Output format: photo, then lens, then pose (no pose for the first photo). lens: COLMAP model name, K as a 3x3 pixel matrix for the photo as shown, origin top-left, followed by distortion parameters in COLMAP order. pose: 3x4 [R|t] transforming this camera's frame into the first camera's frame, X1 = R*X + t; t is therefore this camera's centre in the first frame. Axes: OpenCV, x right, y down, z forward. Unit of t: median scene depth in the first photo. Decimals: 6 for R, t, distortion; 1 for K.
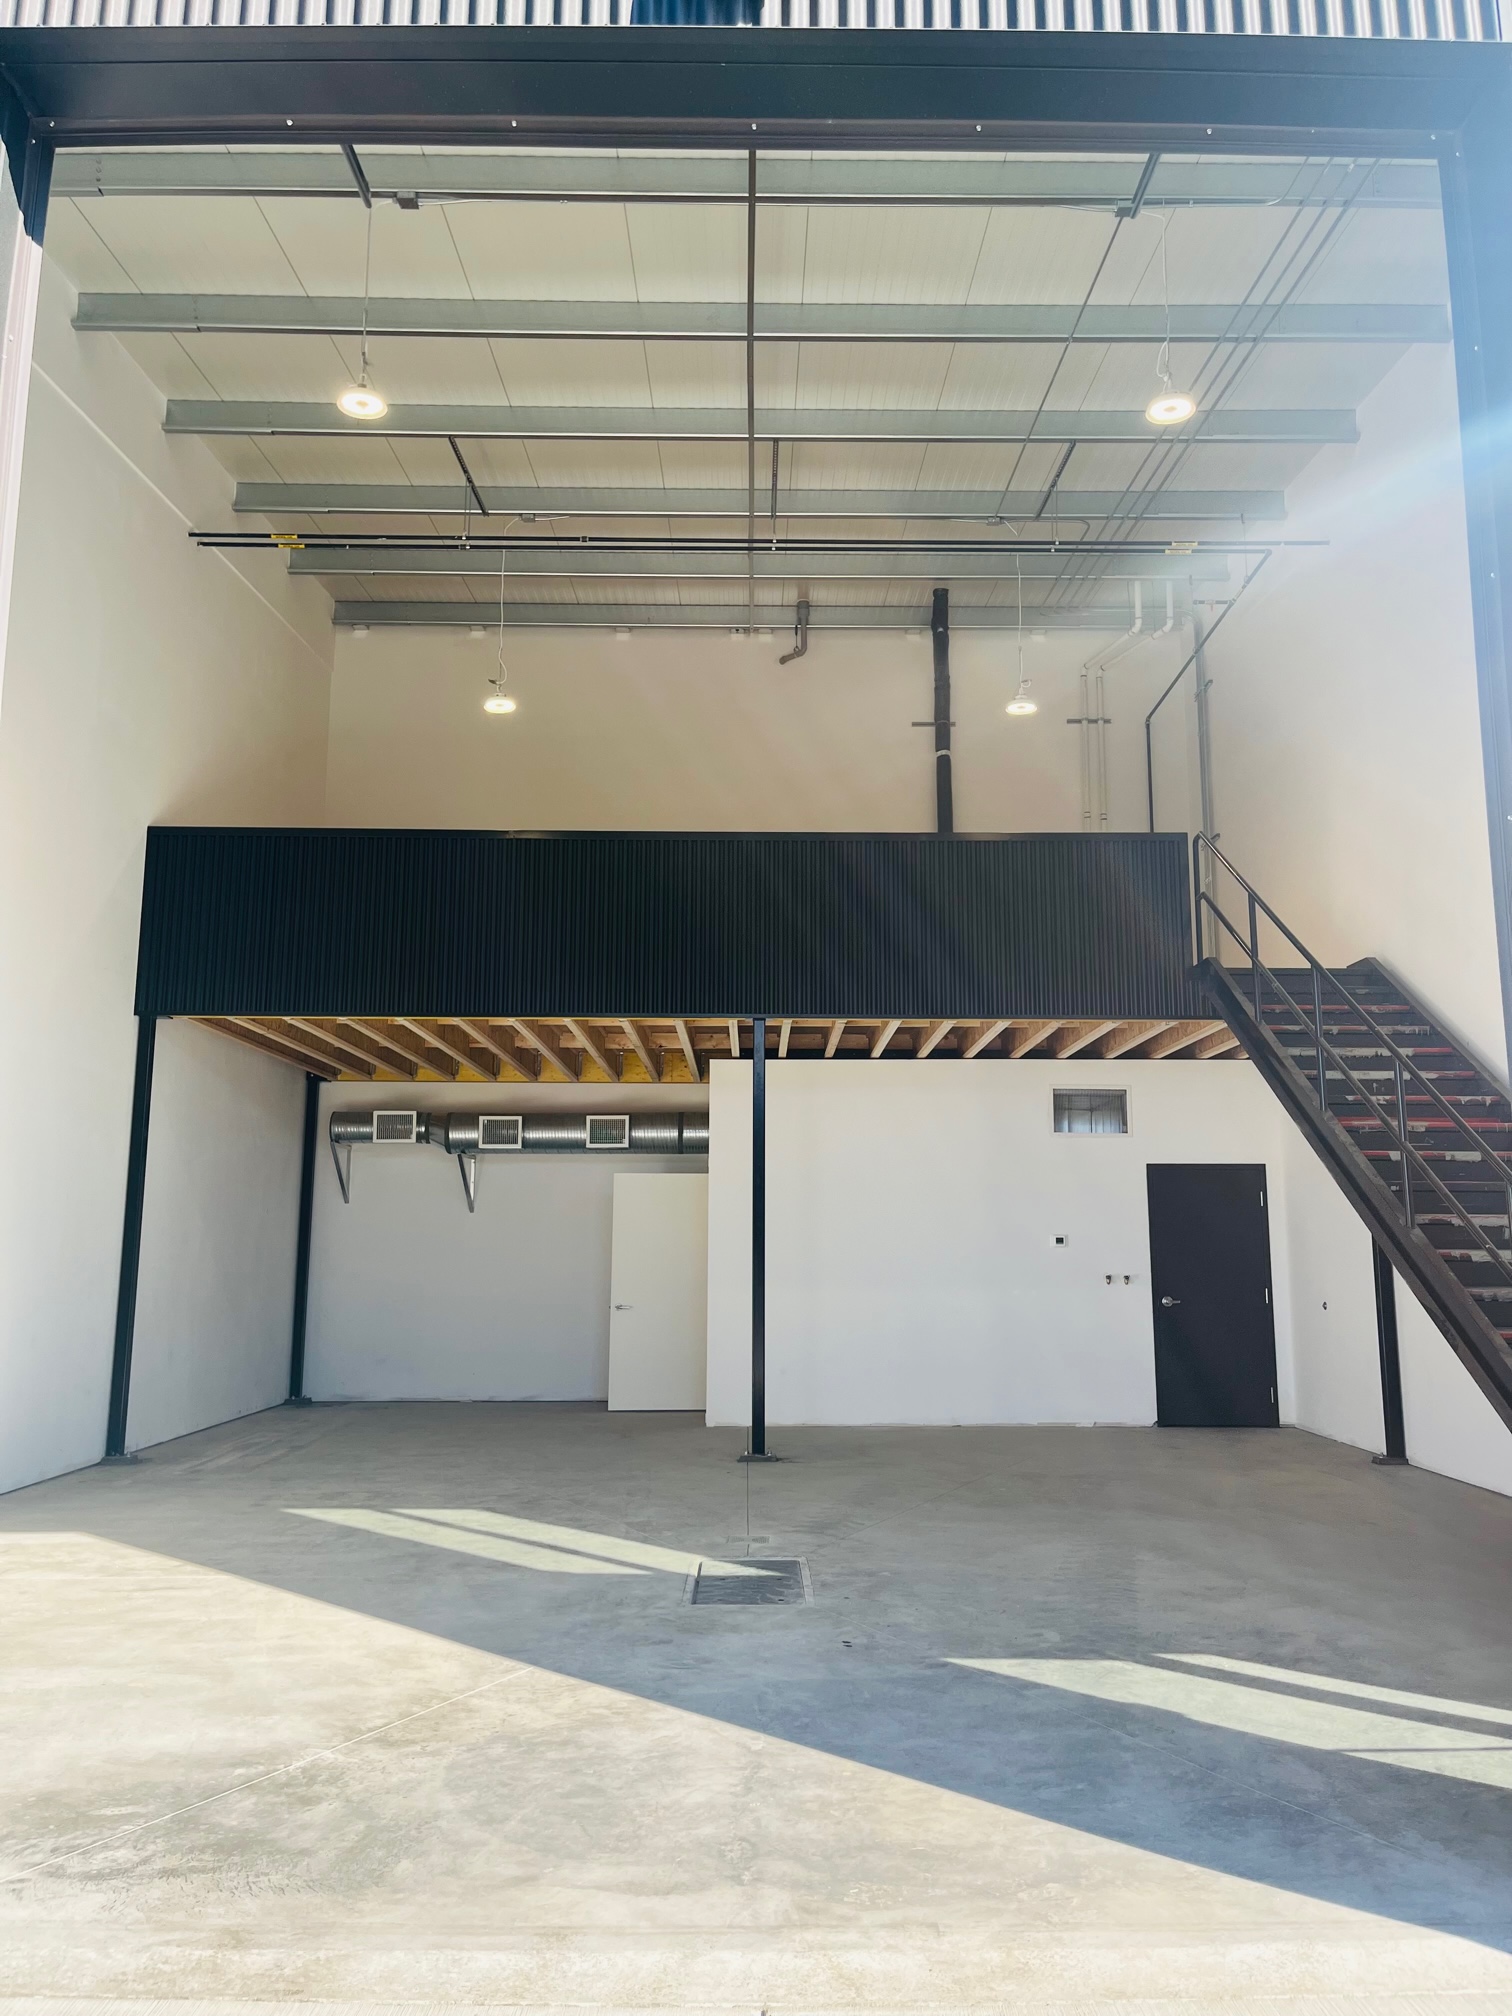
lens RADIAL K [[1538.9, 0, 773.5], [0, 1538.9, 1000.5], [0, 0, 1]] dist [0.086416, -0.104537]
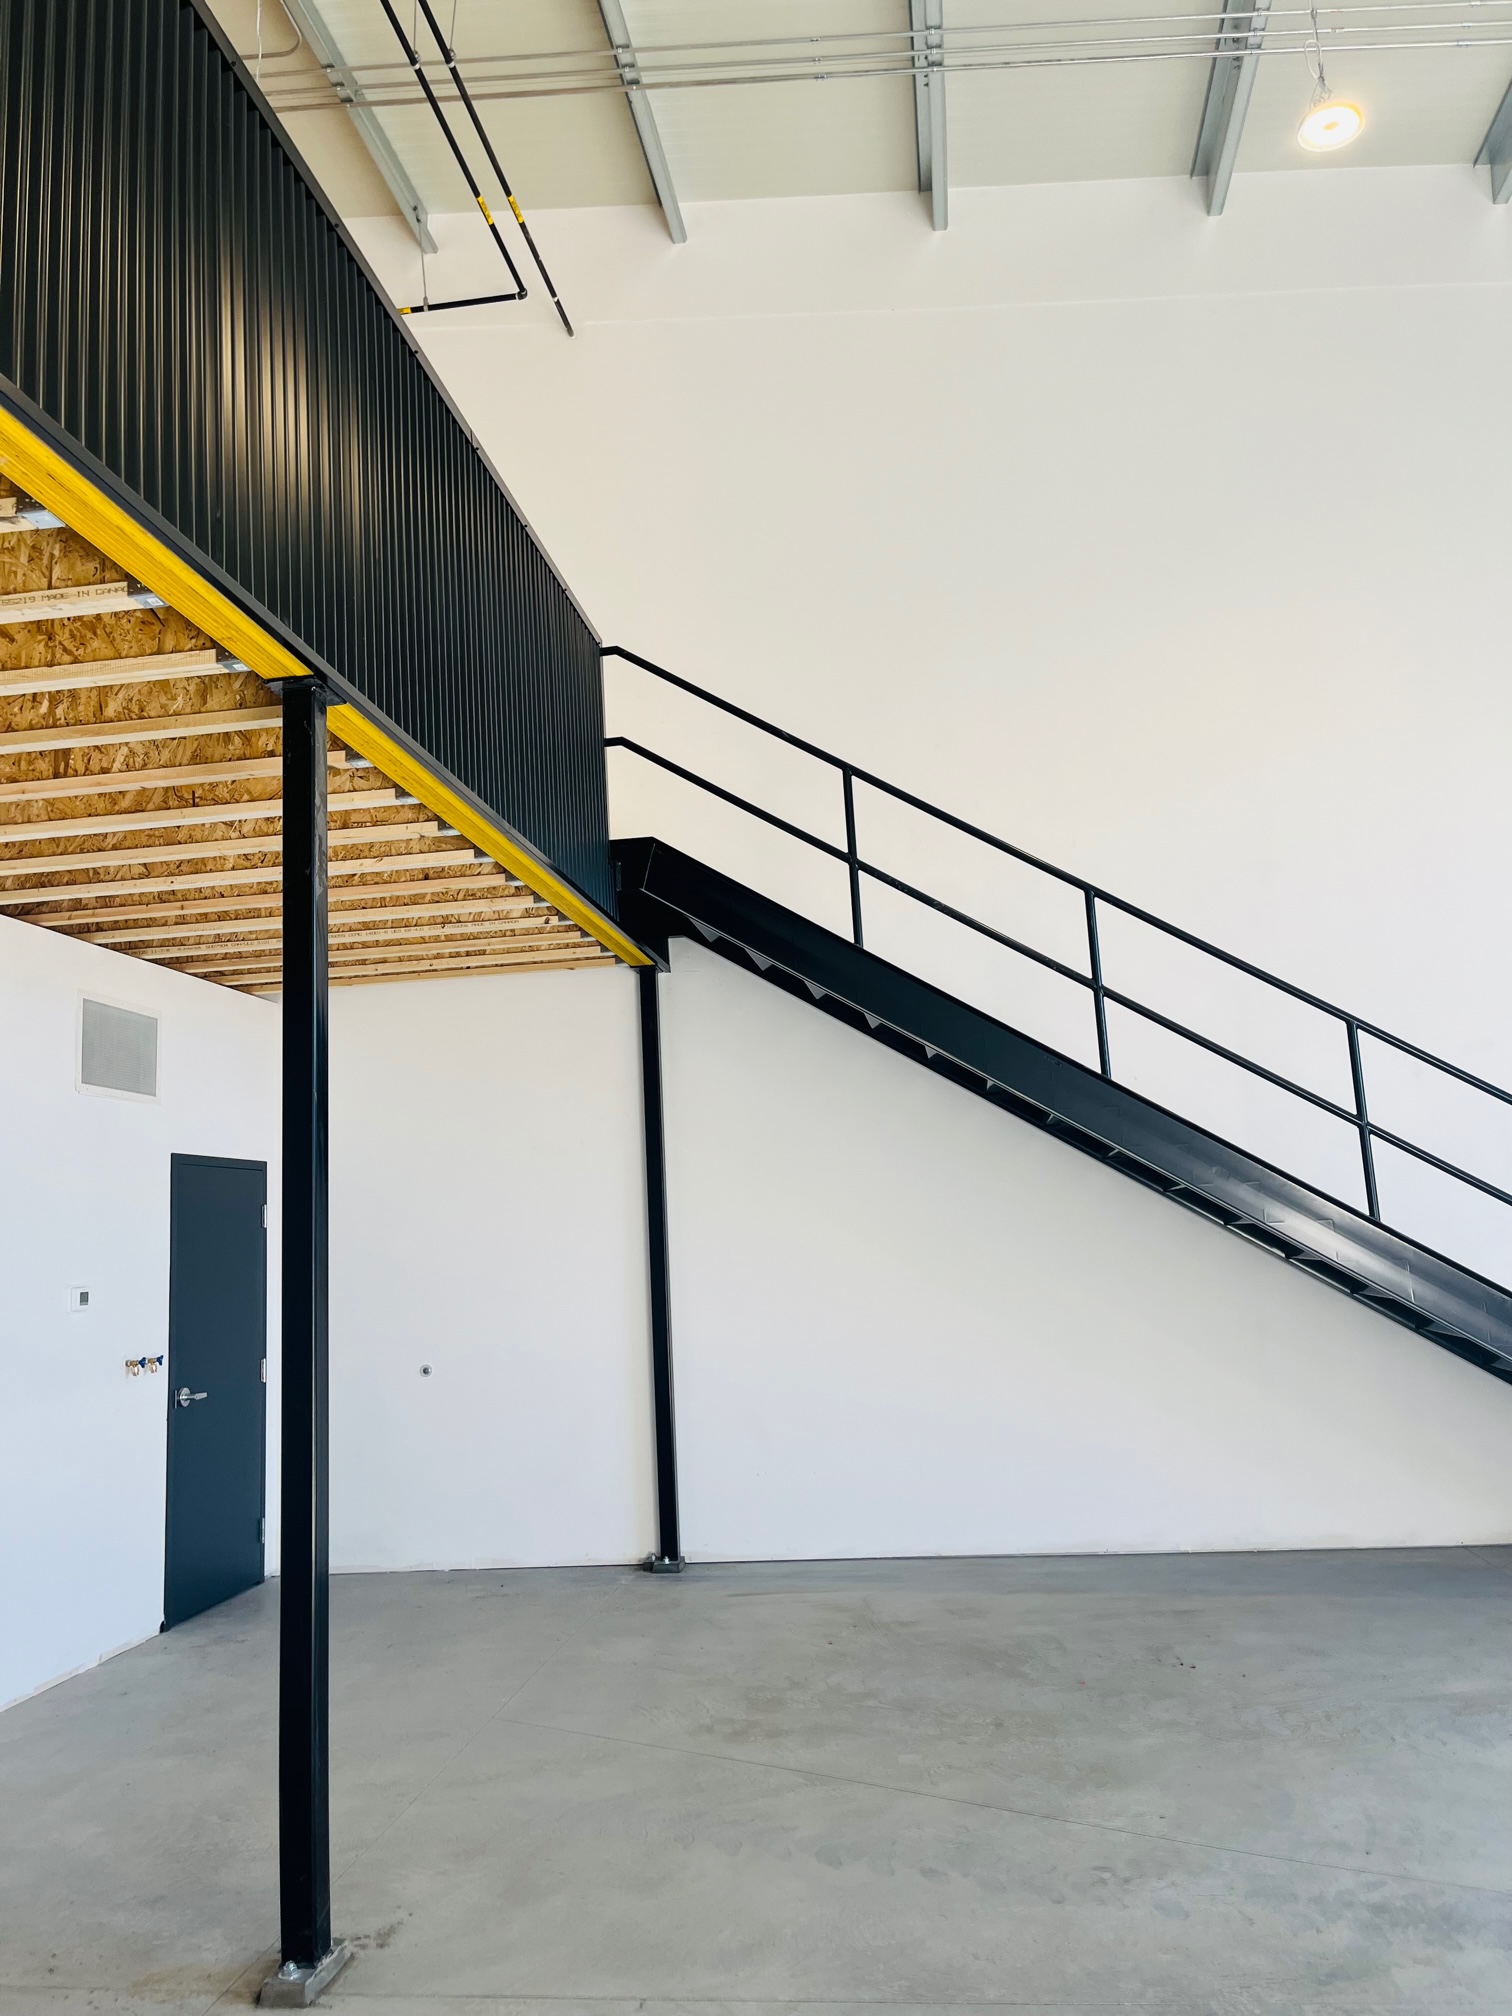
lens RADIAL K [[1542.9, 0, 756.0], [0, 1542.9, 1008.0], [0, 0, 1]] dist [0.085678, -0.004115]
pose [[0.149834, 0.144232, 0.978134, -0.318984], [-0.108172, 0.985755, -0.128785, 0.113590], [-0.982776, -0.086510, 0.163302, 0.771661]]
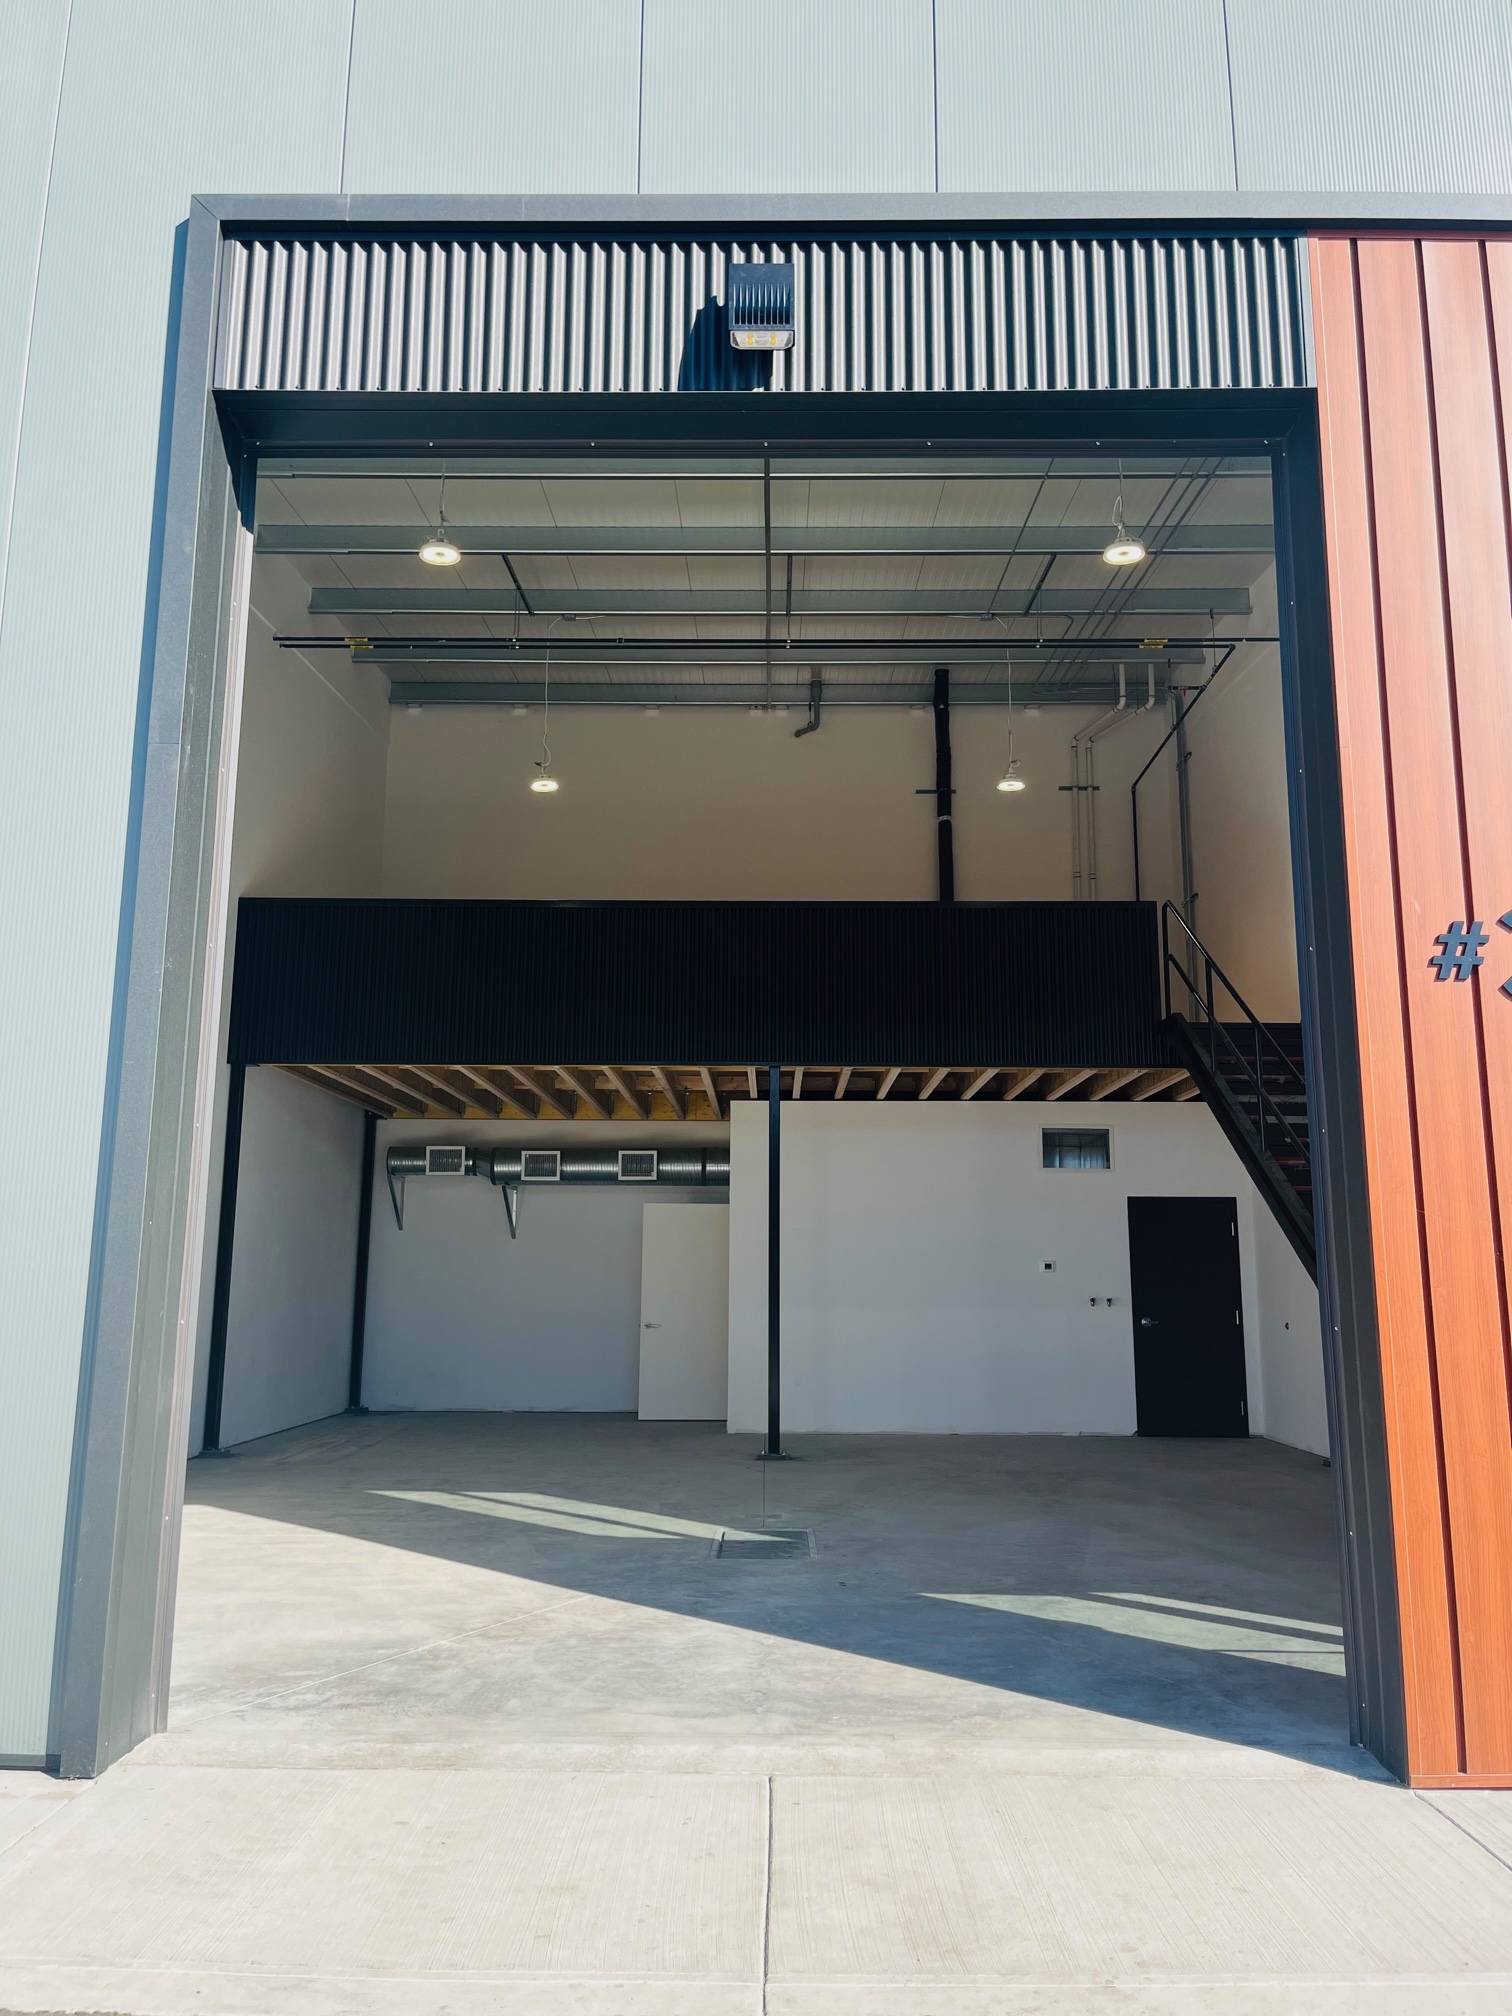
lens RADIAL K [[1542.9, 0, 756.0], [0, 1542.9, 1008.0], [0, 0, 1]] dist [0.085678, -0.004115]
pose [[0.999711, 0.000078, -0.024024, 0.003955], [-0.000427, 0.999895, -0.014500, -0.013654], [0.024020, 0.014507, 0.999606, -0.123246]]
